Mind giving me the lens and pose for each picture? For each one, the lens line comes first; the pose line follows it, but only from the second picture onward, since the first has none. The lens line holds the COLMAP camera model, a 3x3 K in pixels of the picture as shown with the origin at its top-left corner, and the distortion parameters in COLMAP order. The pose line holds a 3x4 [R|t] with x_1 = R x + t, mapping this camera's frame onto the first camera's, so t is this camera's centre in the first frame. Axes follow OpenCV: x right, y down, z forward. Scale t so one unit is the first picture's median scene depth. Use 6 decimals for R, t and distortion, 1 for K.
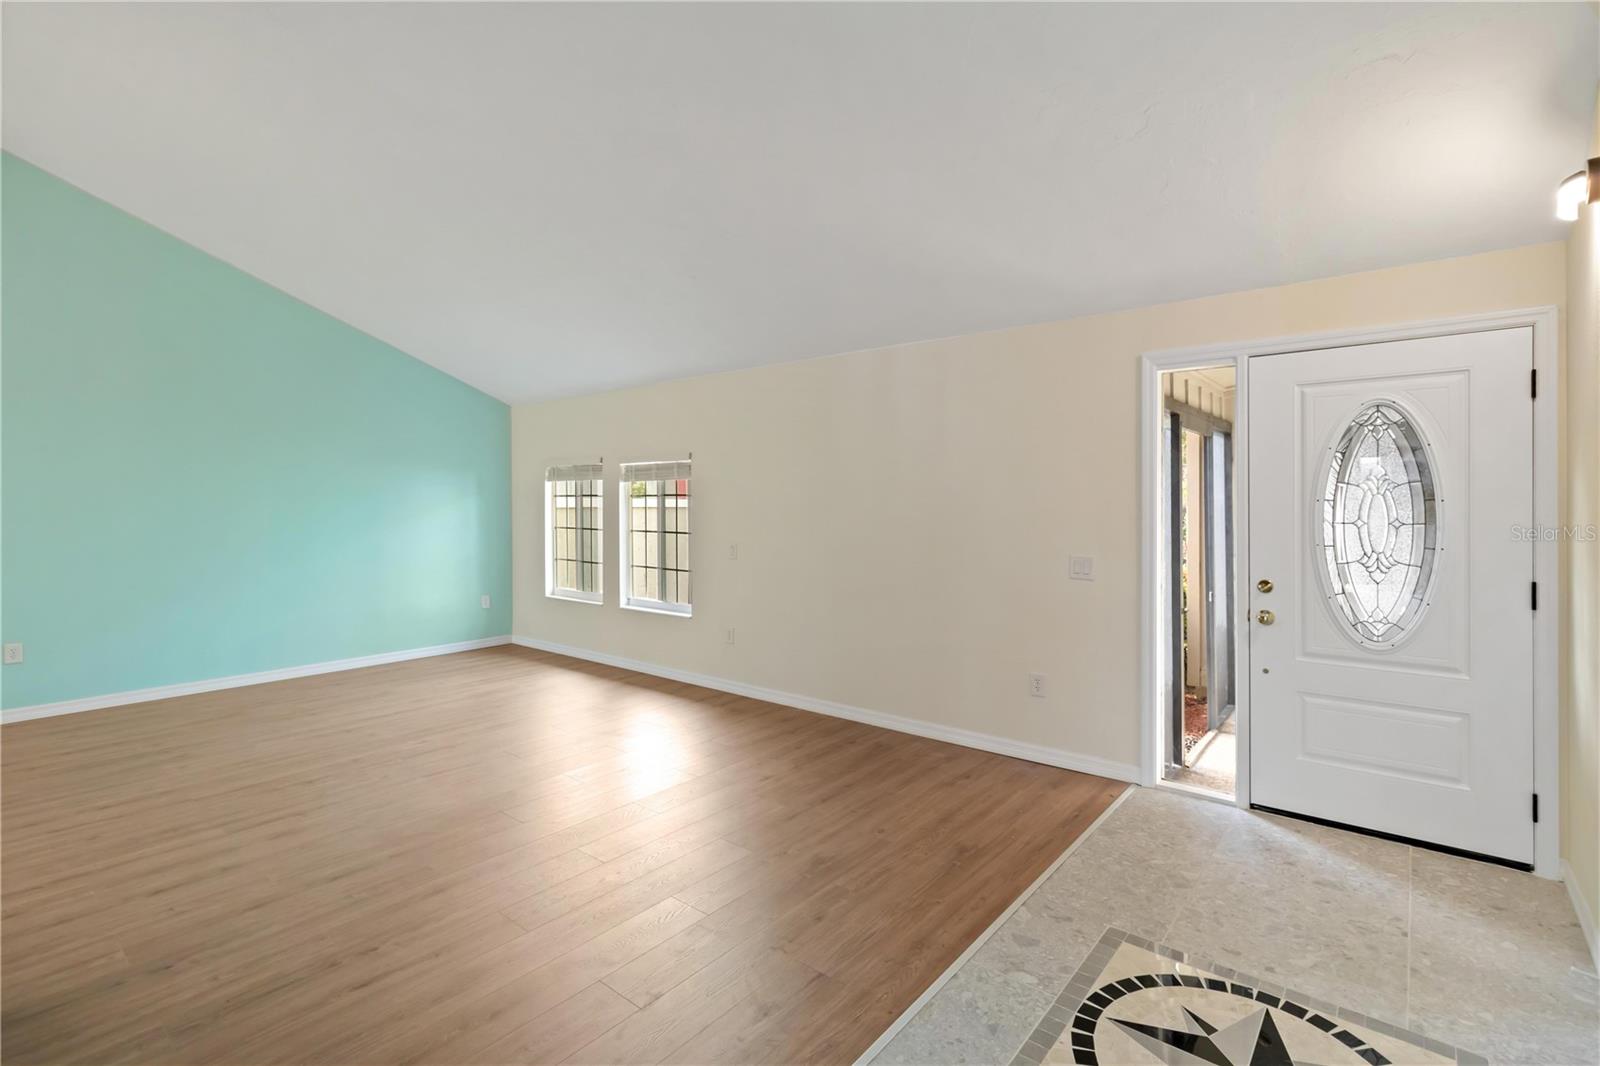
lens RADIAL K [[744.4, 0, 801.2], [0, 744.4, 516.9], [0, 0, 1]] dist [0.001603, 0.000741]
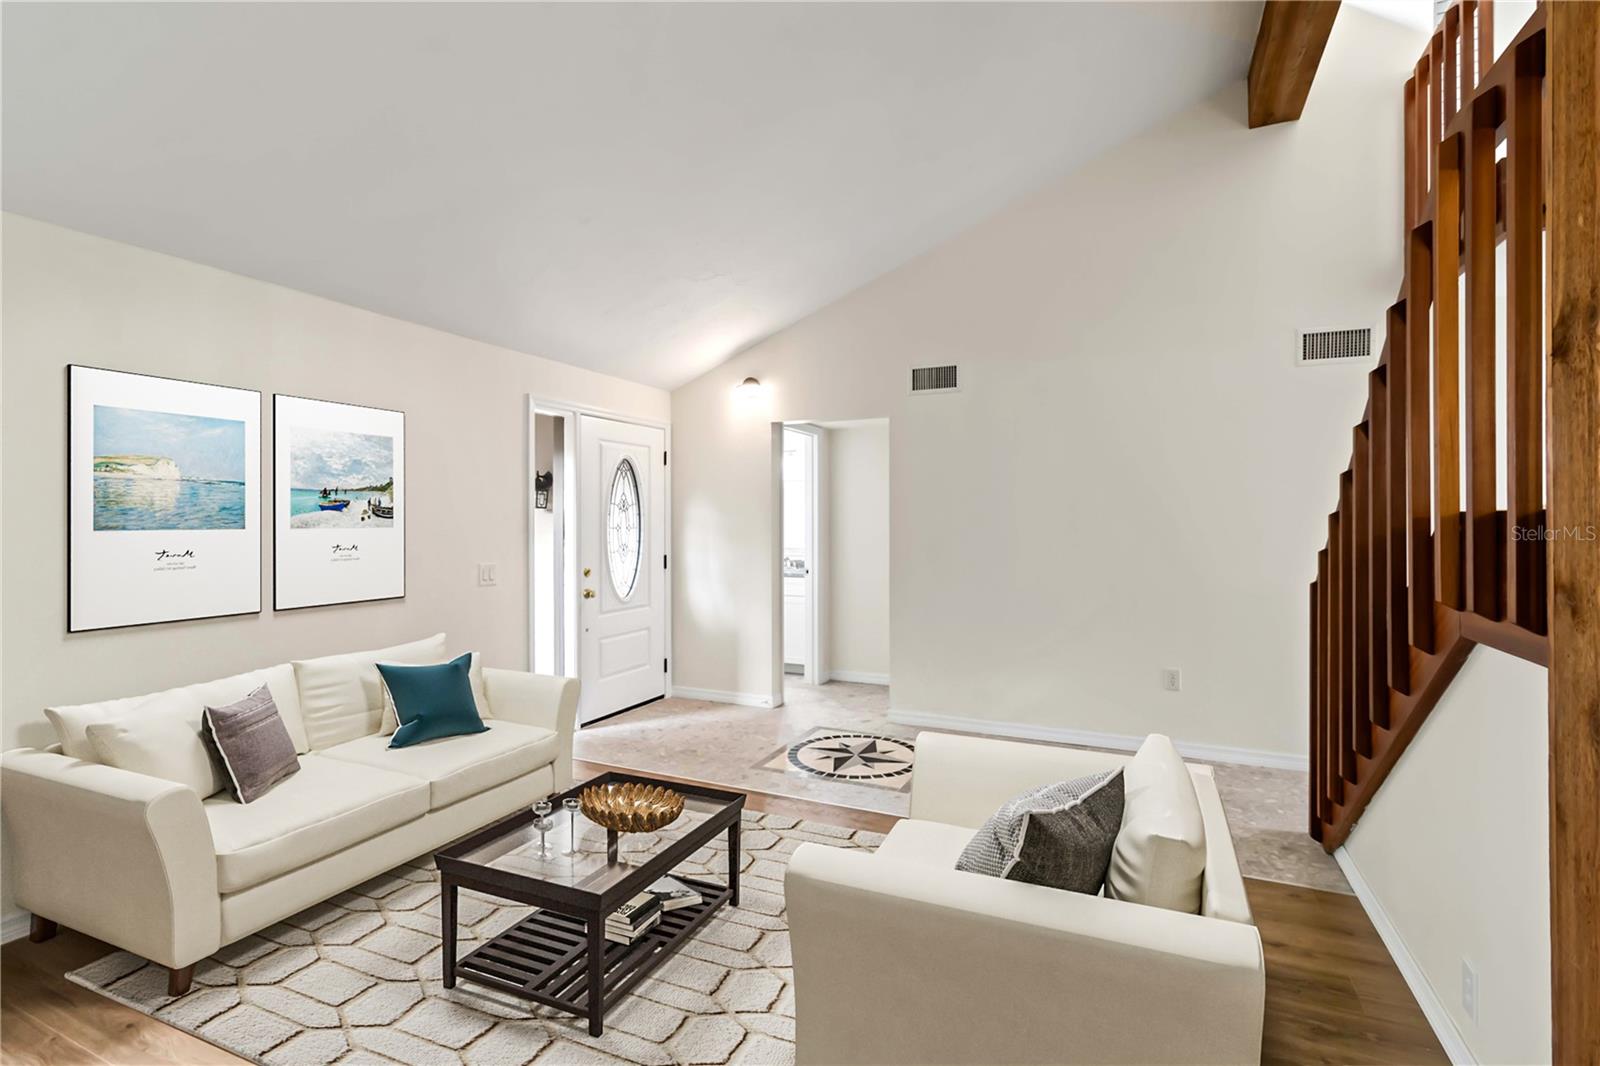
lens RADIAL K [[744.4, 0, 805.1], [0, 744.4, 524.7], [0, 0, 1]] dist [0.001603, 0.000741]
pose [[-0.257747, -0.005134, 0.966199, -1.068903], [0.016286, 0.999821, 0.009657, -0.010599], [-0.966075, 0.018224, -0.257617, 1.121612]]
